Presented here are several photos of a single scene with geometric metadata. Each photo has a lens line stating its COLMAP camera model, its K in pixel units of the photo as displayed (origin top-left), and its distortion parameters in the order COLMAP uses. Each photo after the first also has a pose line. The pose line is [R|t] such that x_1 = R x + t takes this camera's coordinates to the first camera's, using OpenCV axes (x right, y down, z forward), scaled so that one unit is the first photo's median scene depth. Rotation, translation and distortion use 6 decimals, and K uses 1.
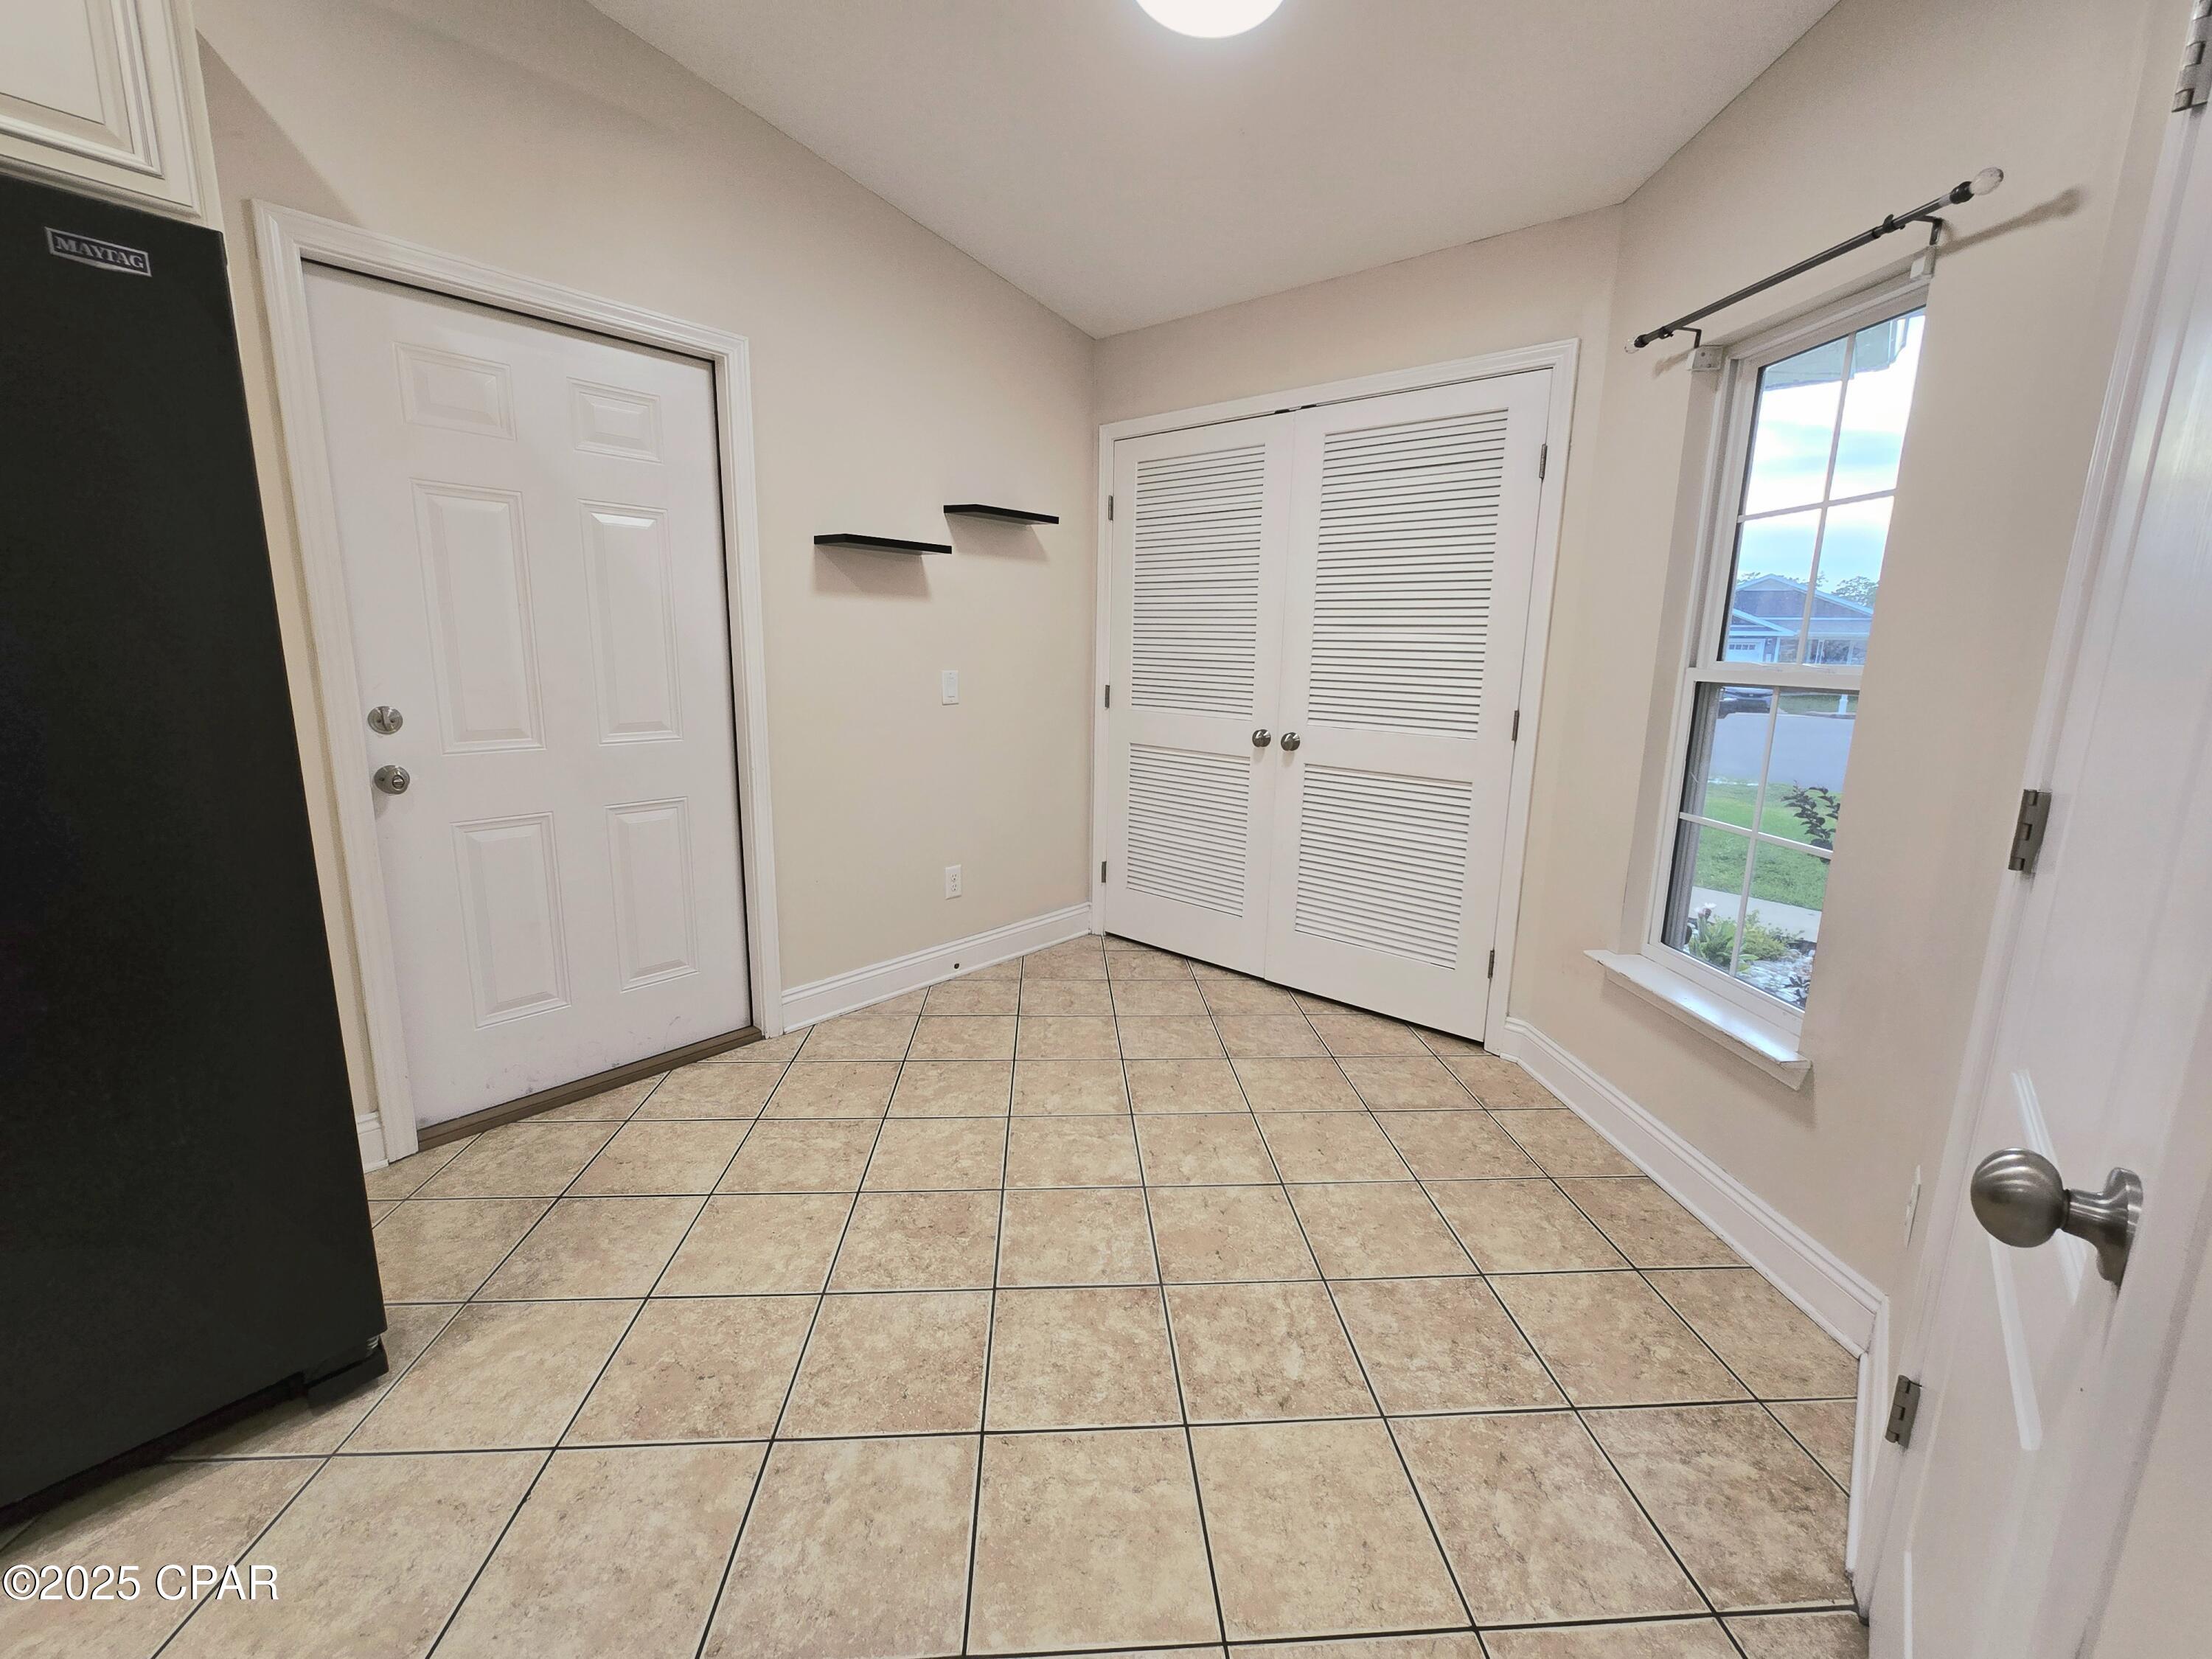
lens RADIAL K [[899.7, 0, 1103.9], [0, 899.7, 817.1], [0, 0, 1]] dist [-0.000539, -0.000030]
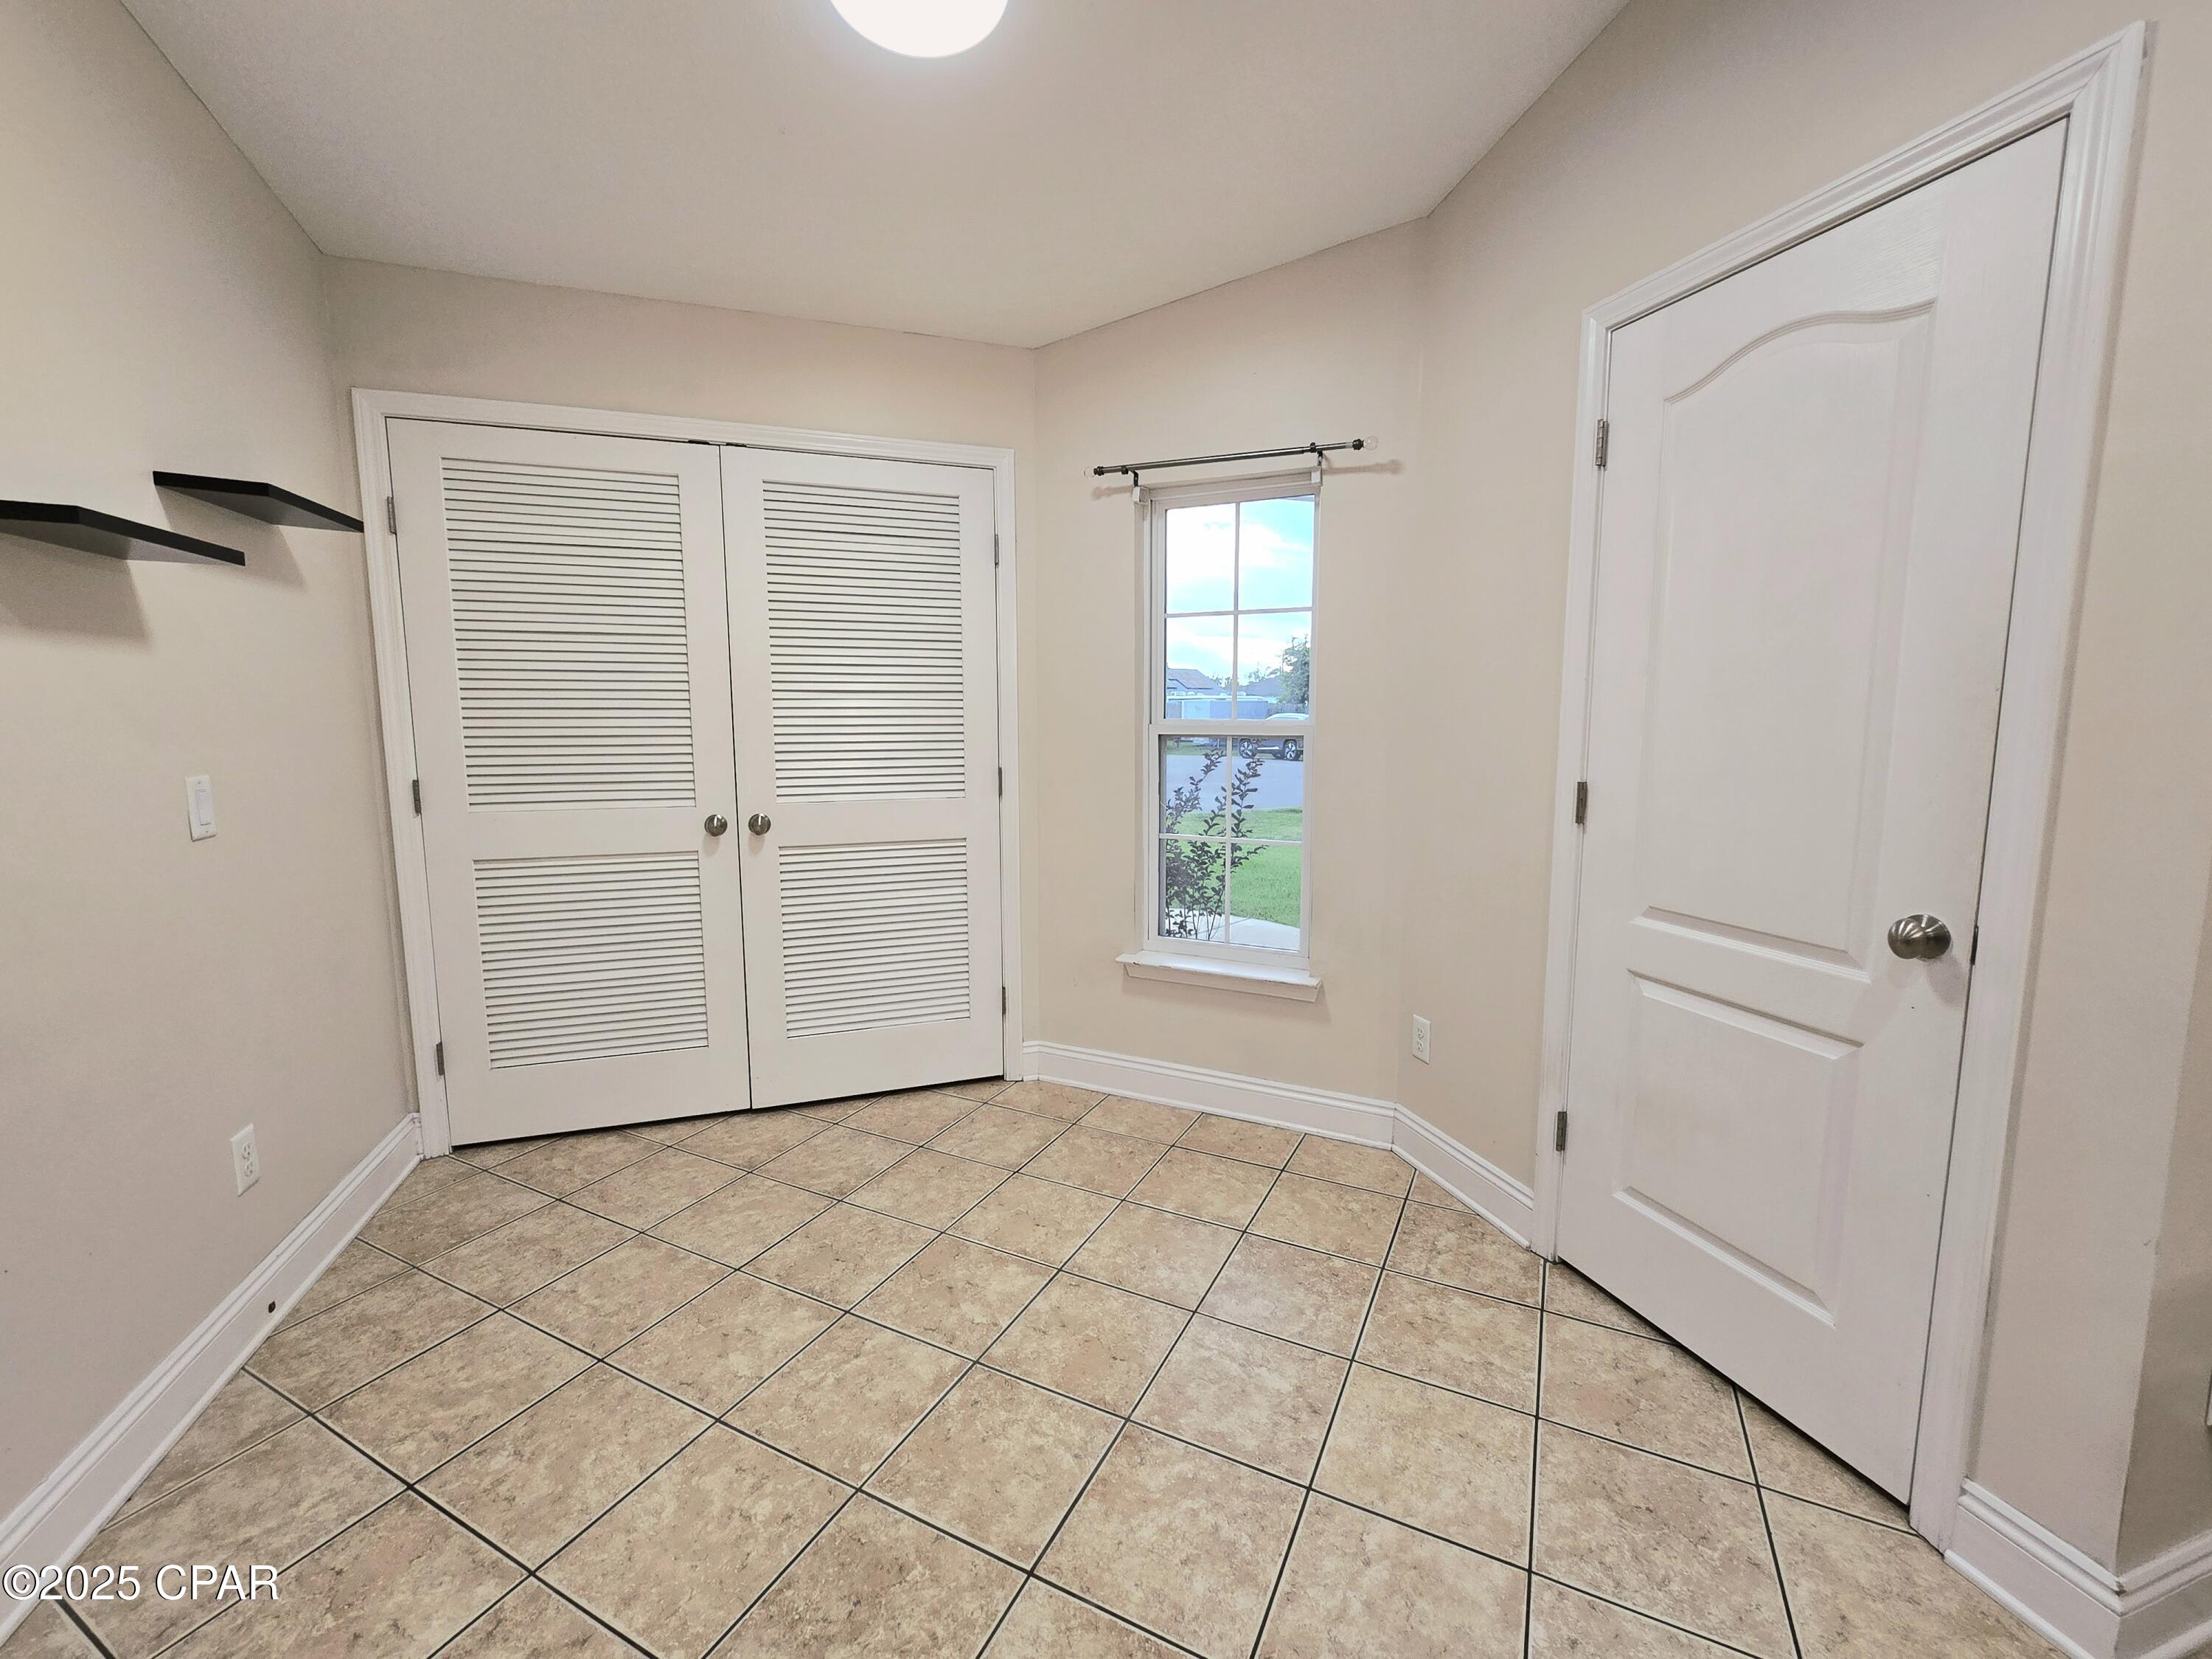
lens RADIAL K [[909.8, 0, 1113.4], [0, 909.8, 819.4], [0, 0, 1]] dist [-0.000636, -0.000319]
pose [[0.504400, -0.123798, 0.854549, -0.452625], [0.174702, 0.983832, 0.039409, -0.078498], [-0.845612, 0.129414, 0.517873, 0.319959]]
